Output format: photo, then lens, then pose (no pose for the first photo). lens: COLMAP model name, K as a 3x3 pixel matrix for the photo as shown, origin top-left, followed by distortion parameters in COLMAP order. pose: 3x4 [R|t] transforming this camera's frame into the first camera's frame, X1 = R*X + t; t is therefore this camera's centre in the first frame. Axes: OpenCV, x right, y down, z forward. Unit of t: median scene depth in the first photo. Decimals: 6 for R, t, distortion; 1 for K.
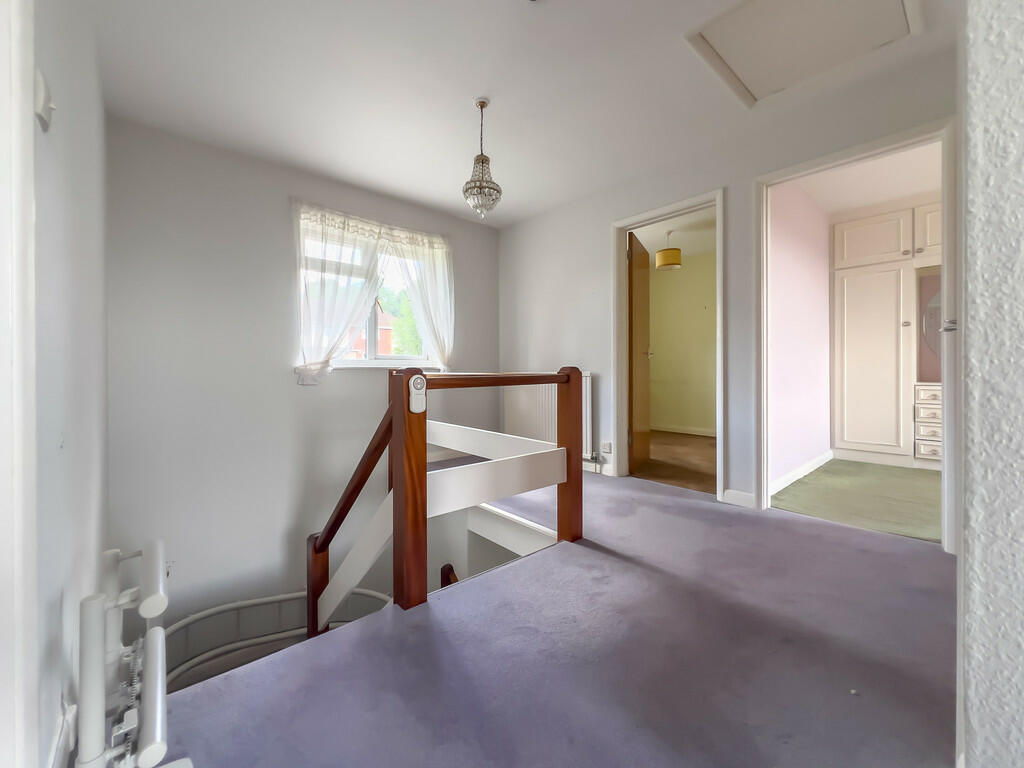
lens RADIAL K [[413.1, 0, 514.1], [0, 413.1, 377.3], [0, 0, 1]] dist [-0.003475, -0.000225]
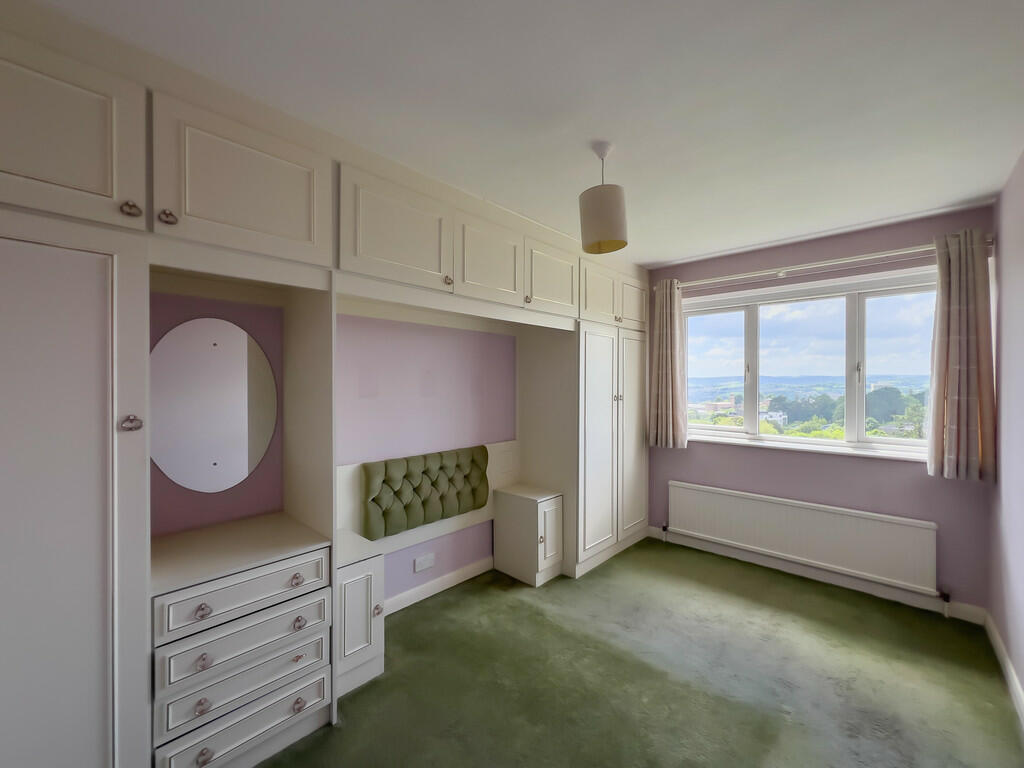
lens RADIAL K [[413.1, 0, 514.2], [0, 413.1, 382.1], [0, 0, 1]] dist [-0.003475, -0.000225]
pose [[-0.083987, -0.001255, 0.996466, 0.596408], [0.001936, 0.999997, 0.001423, -0.163618], [-0.996465, 0.002049, -0.083985, 0.720452]]
